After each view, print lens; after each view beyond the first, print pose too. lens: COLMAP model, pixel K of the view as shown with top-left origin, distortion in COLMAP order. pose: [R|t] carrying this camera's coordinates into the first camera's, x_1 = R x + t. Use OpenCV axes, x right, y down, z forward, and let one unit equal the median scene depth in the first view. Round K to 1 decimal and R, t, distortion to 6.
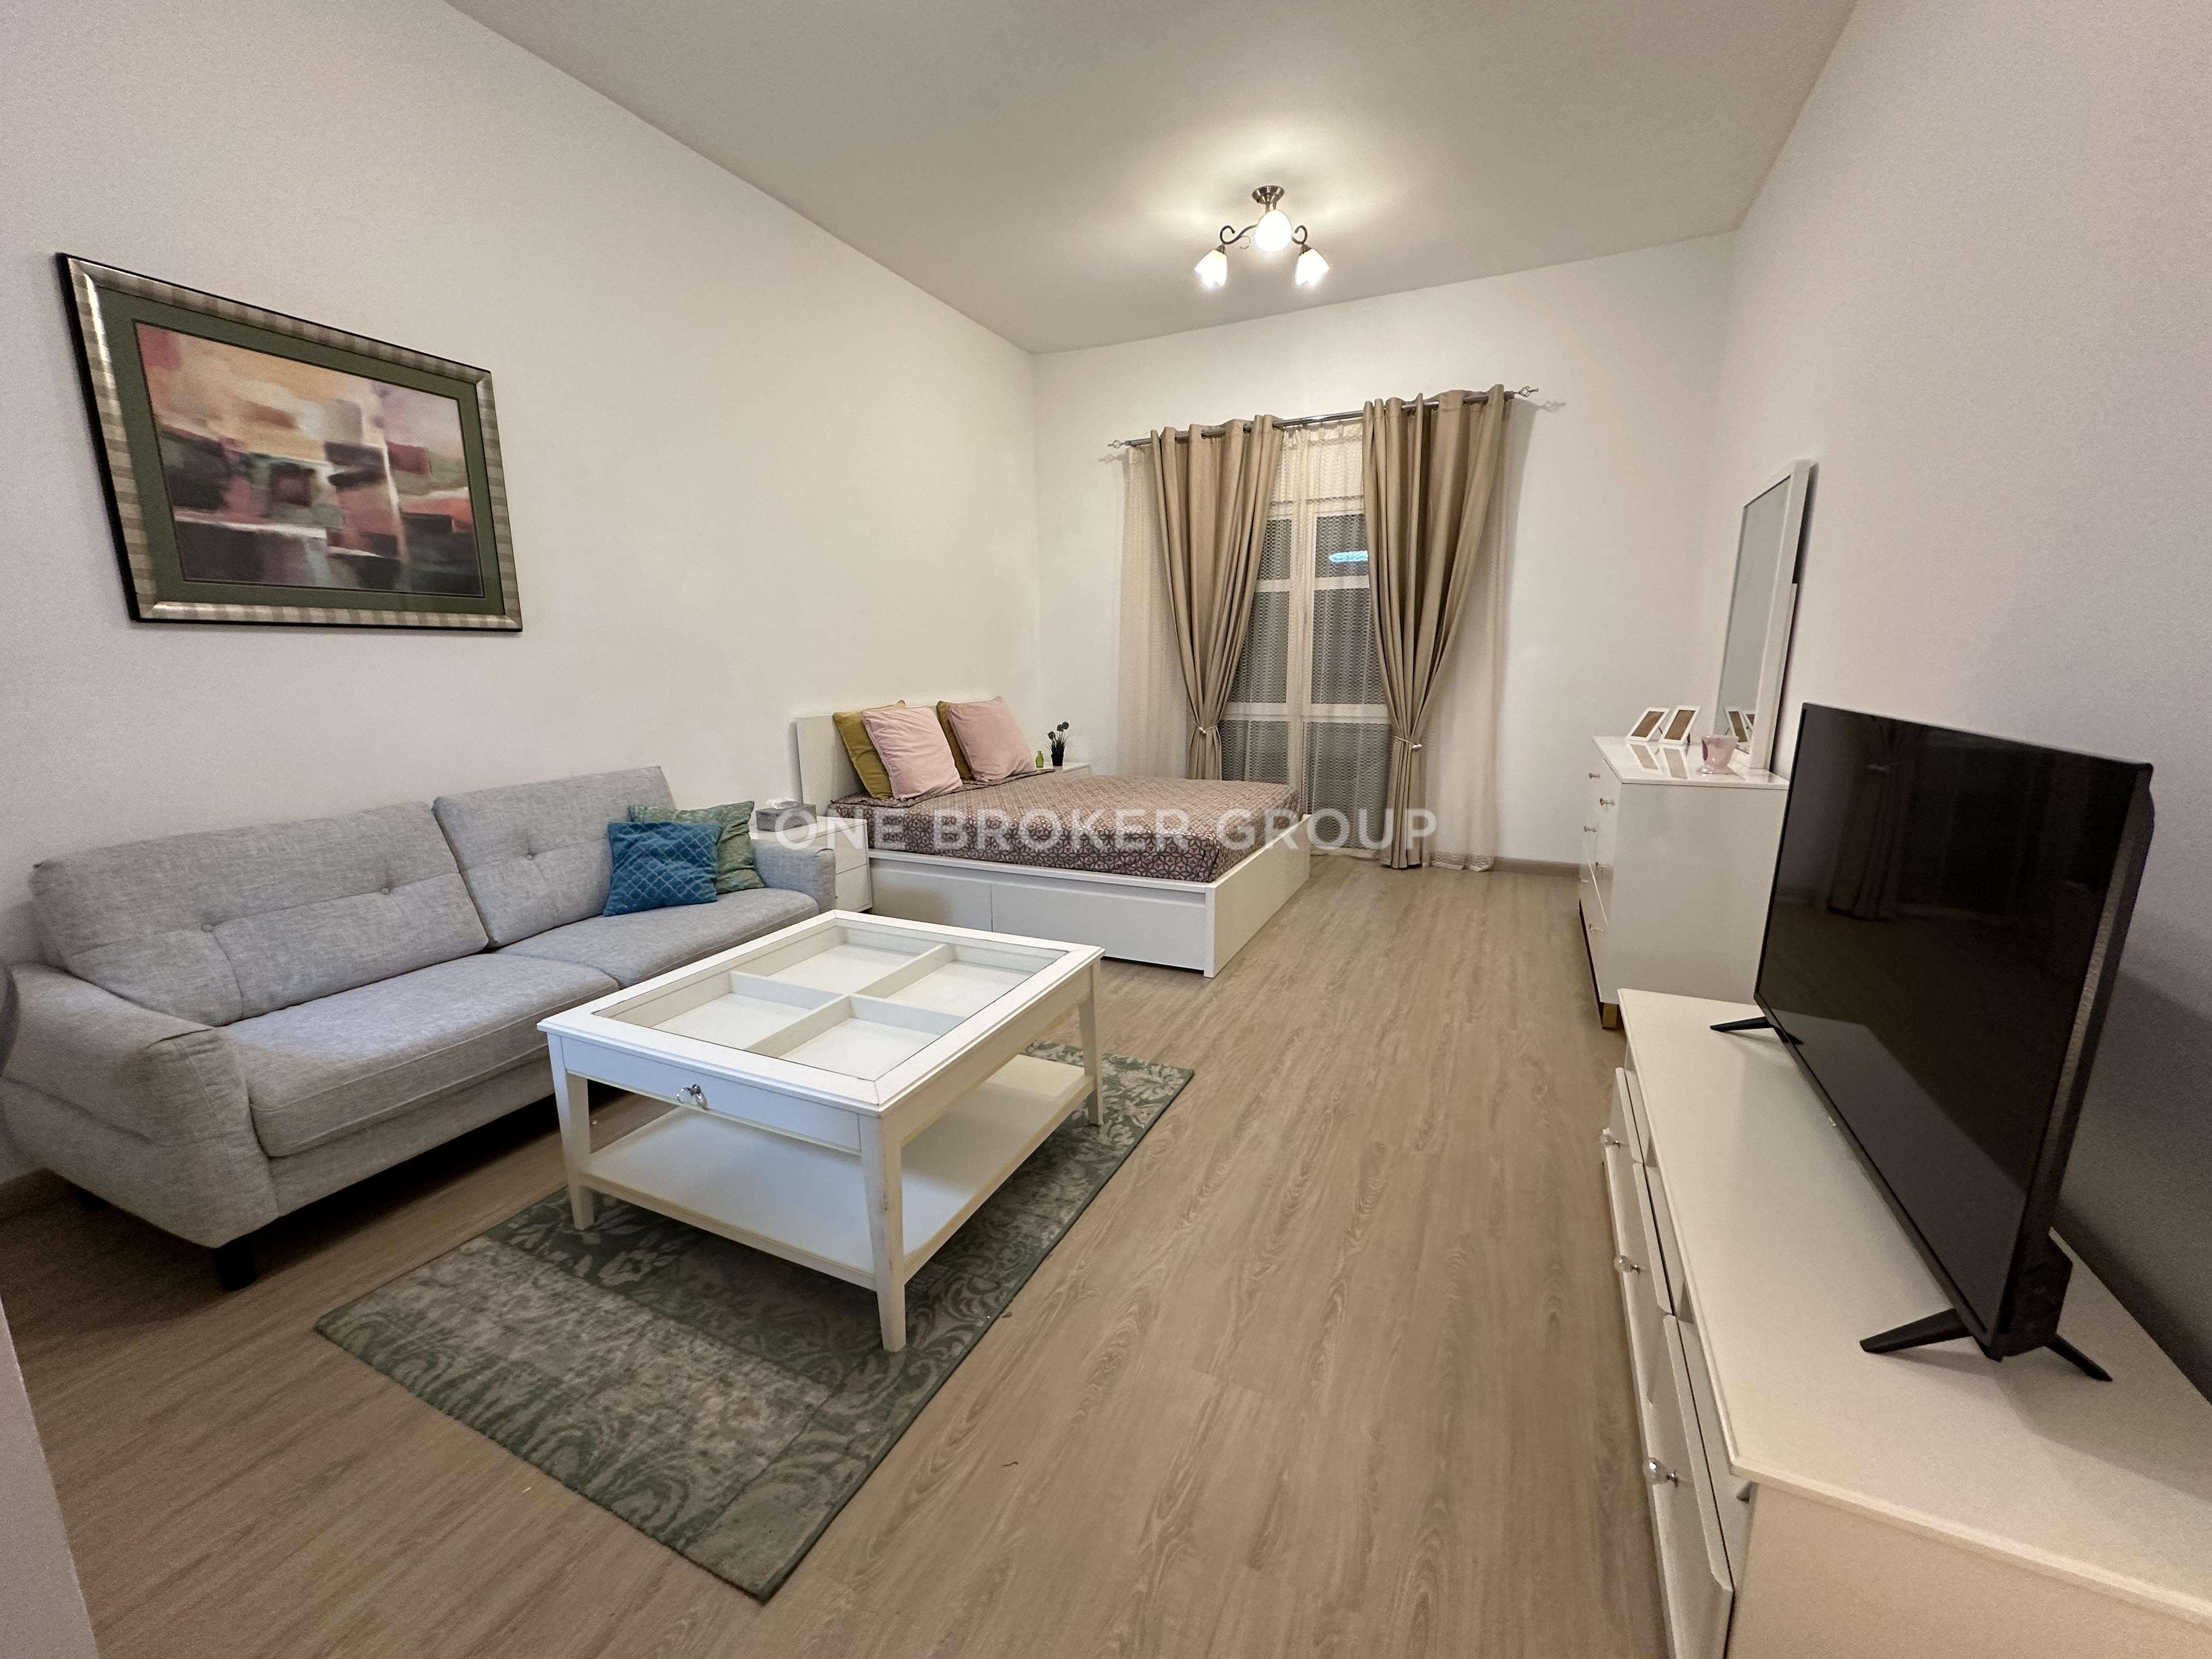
lens RADIAL K [[880.8, 0, 1107.0], [0, 880.8, 832.1], [0, 0, 1]] dist [0.000785, -0.000083]
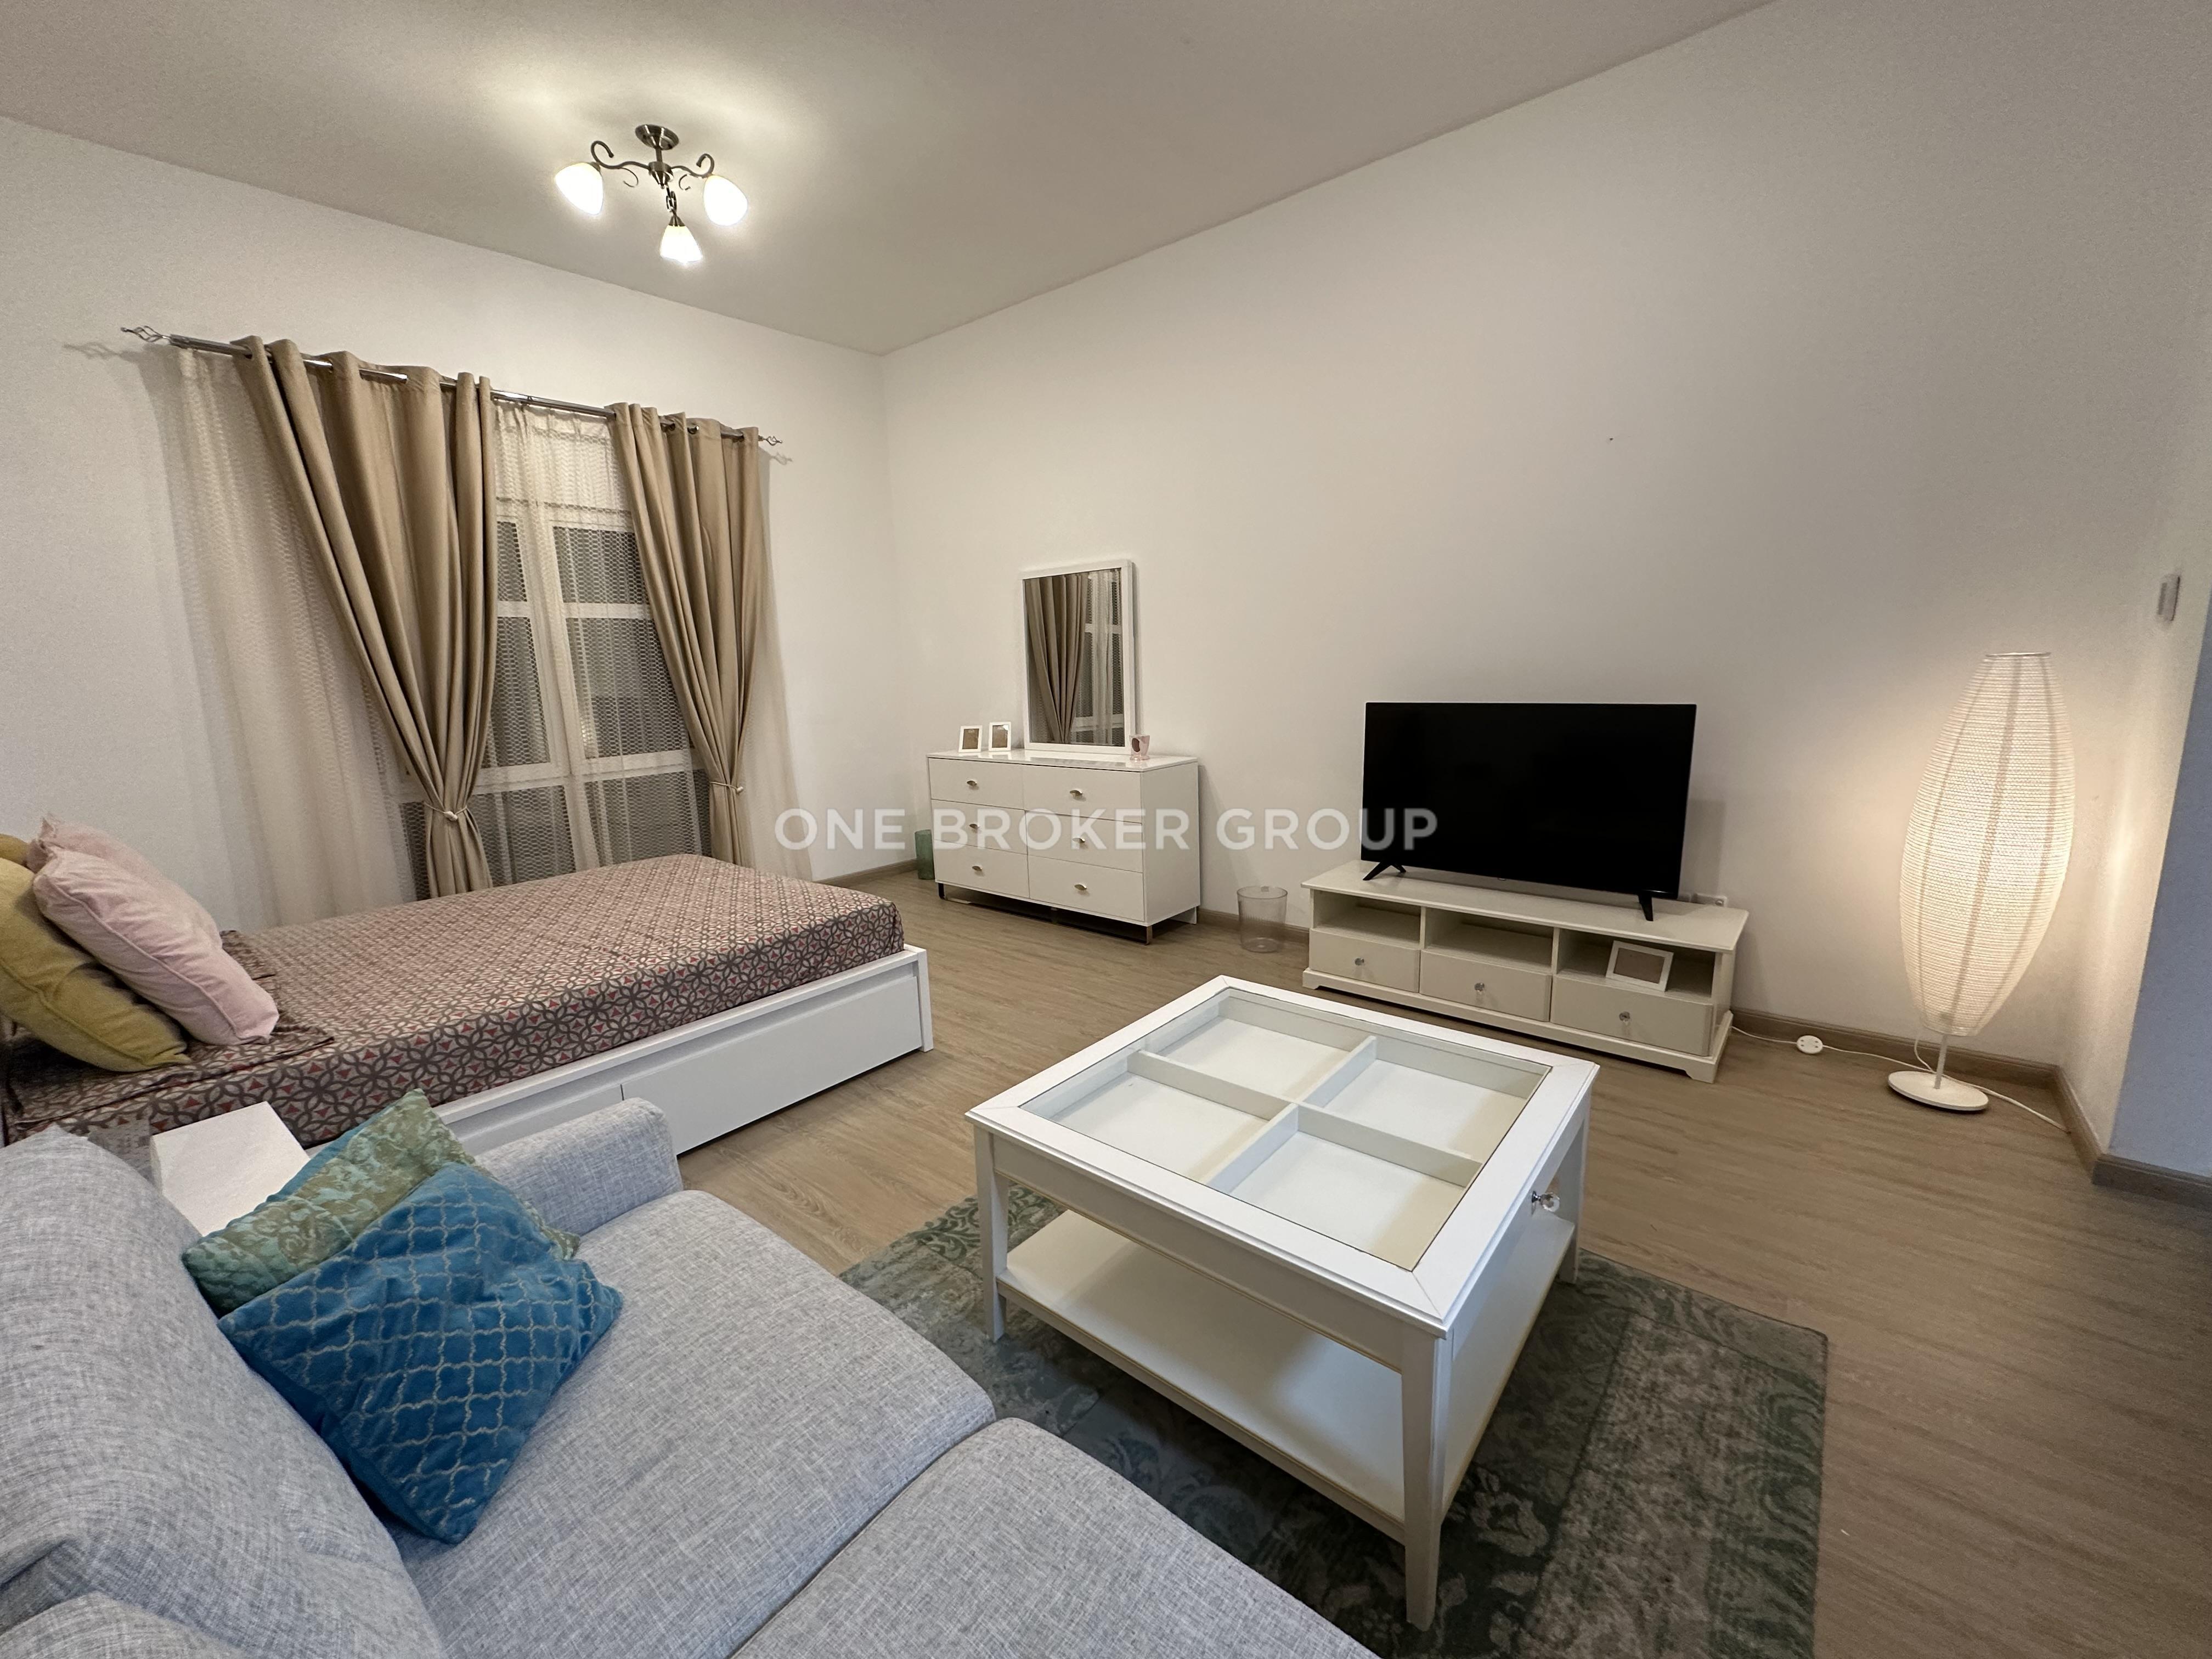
lens RADIAL K [[880.8, 0, 1107.8], [0, 880.8, 828.6], [0, 0, 1]] dist [0.000785, -0.000083]
pose [[0.252740, -0.180503, 0.950548, -0.785659], [0.220708, 0.967297, 0.125000, -0.152226], [-0.942025, 0.178201, 0.284313, 0.640686]]
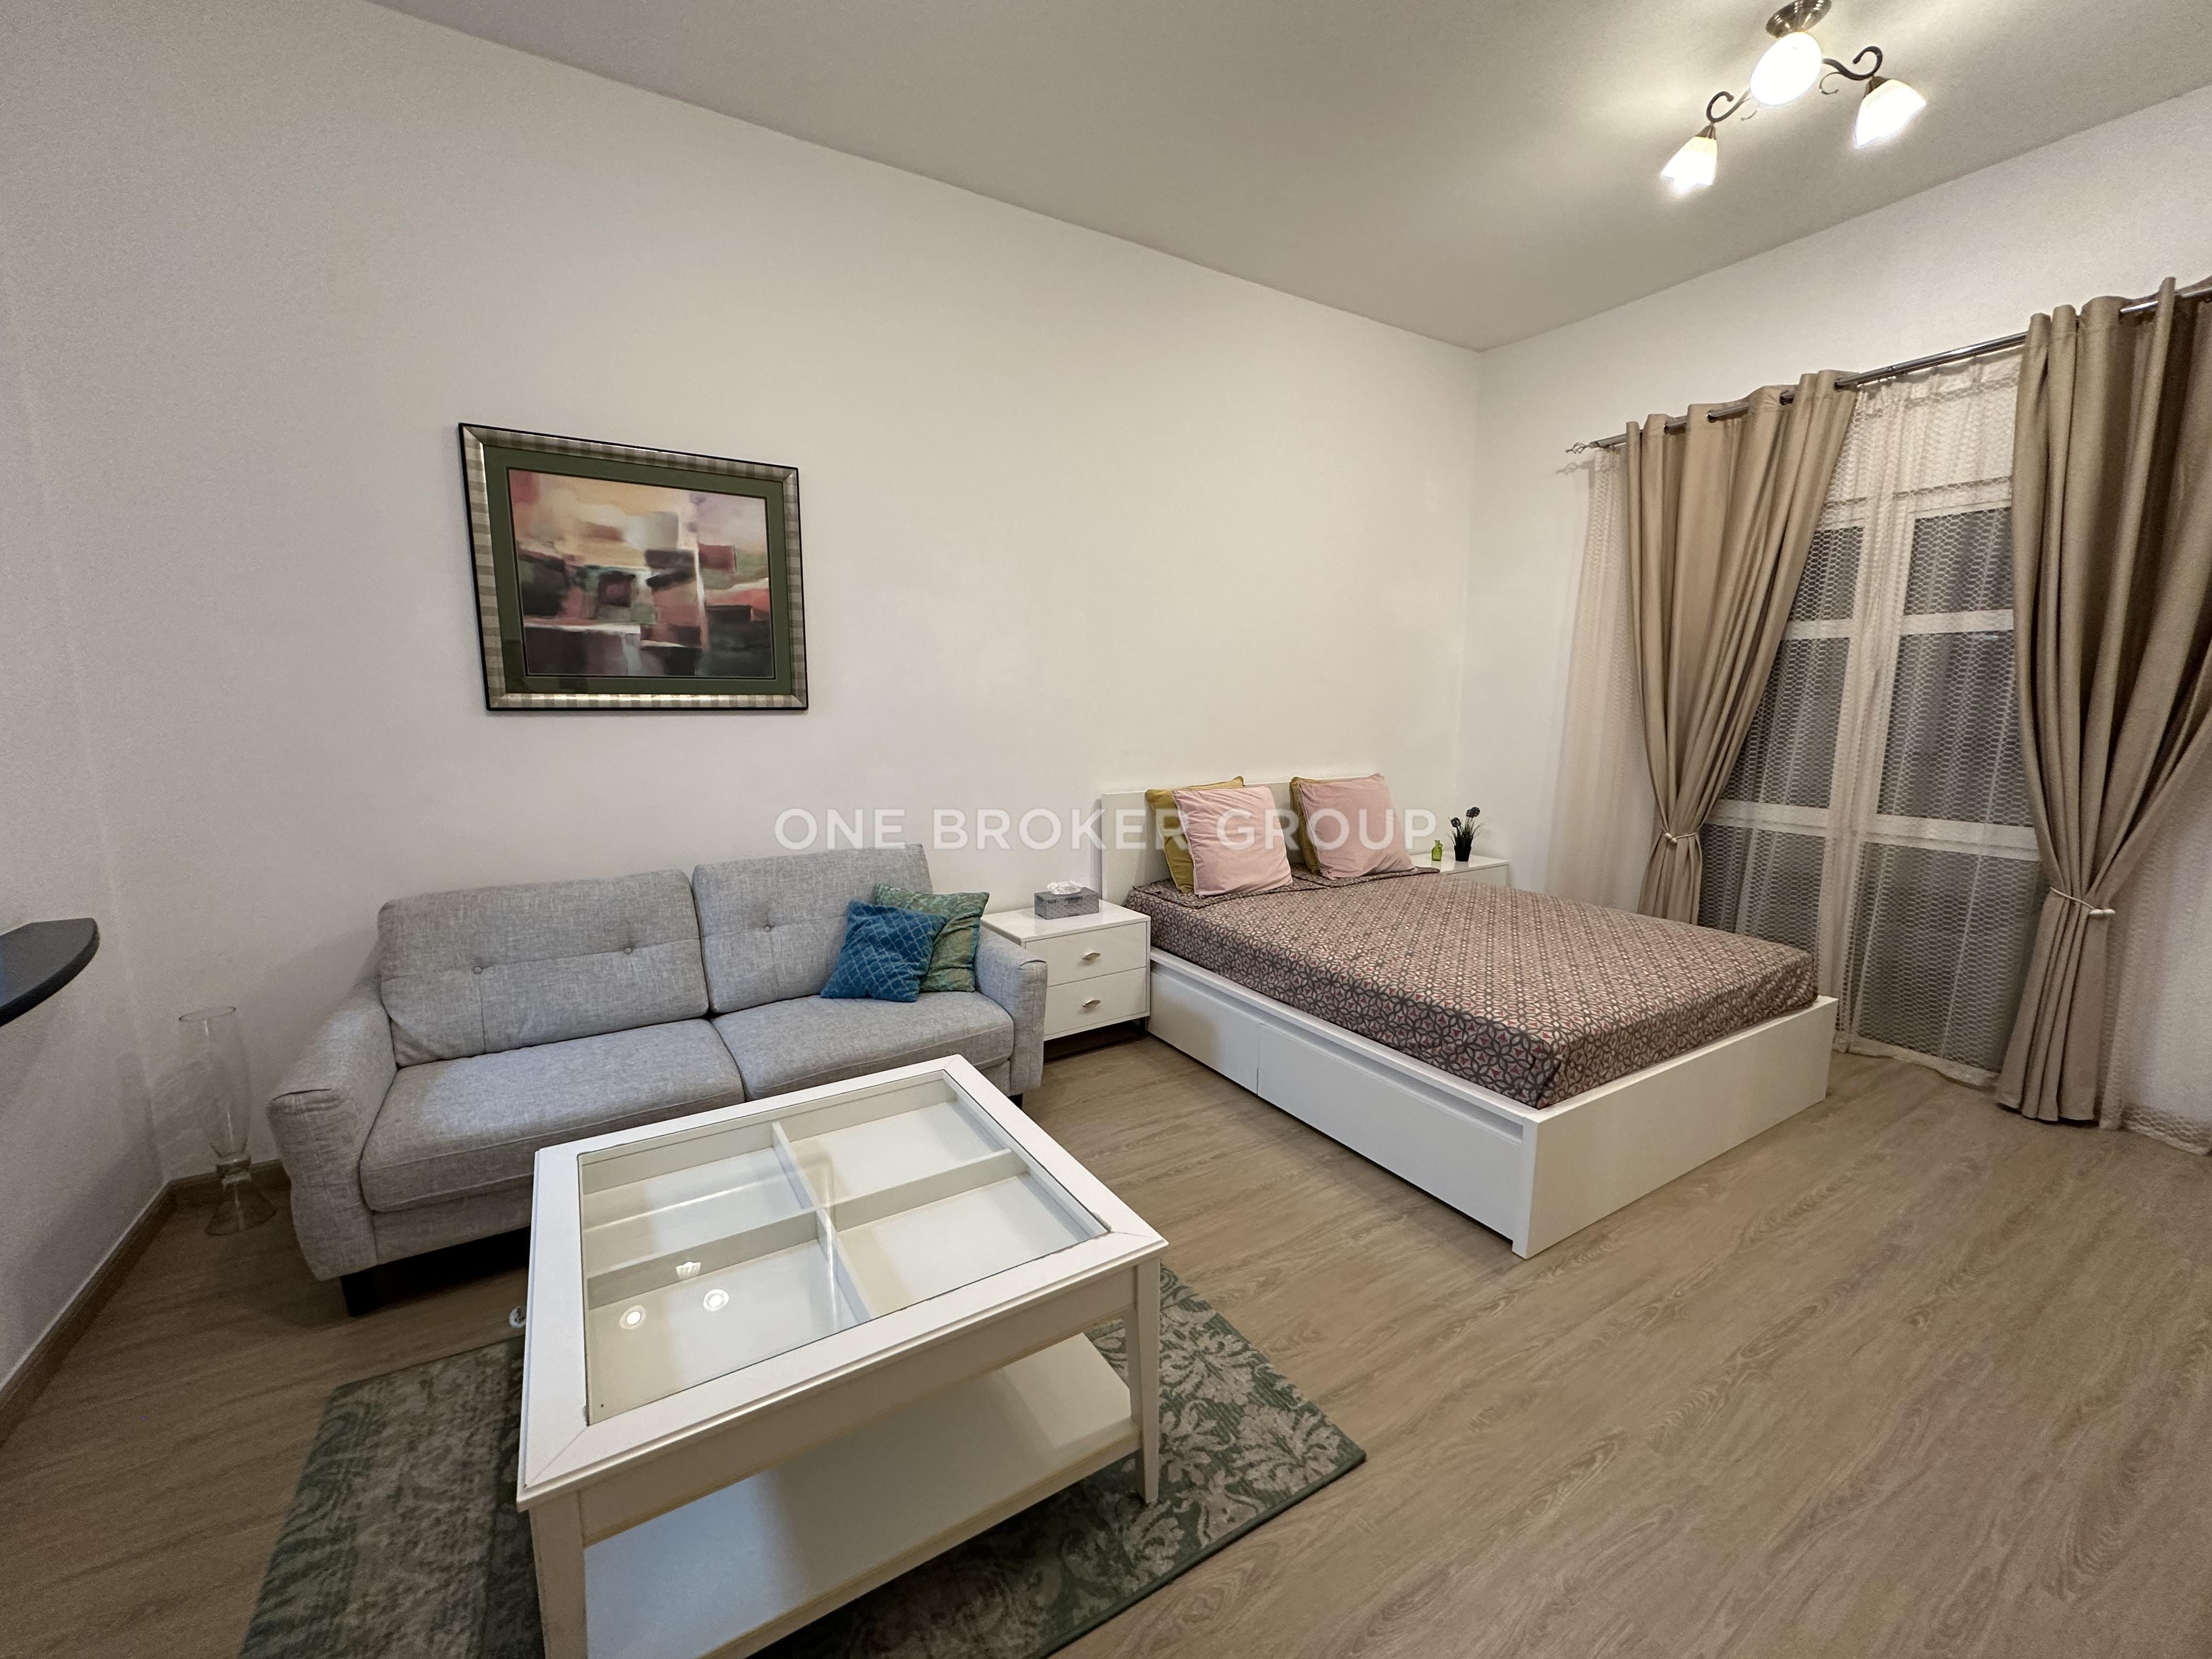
lens RADIAL K [[880.8, 0, 1105.4], [0, 880.8, 830.8], [0, 0, 1]] dist [0.000785, -0.000083]
pose [[0.831774, 0.095352, -0.546864, 0.223939], [-0.117815, 0.993017, -0.006052, -0.123605], [0.542469, 0.069463, 0.837199, 0.335505]]
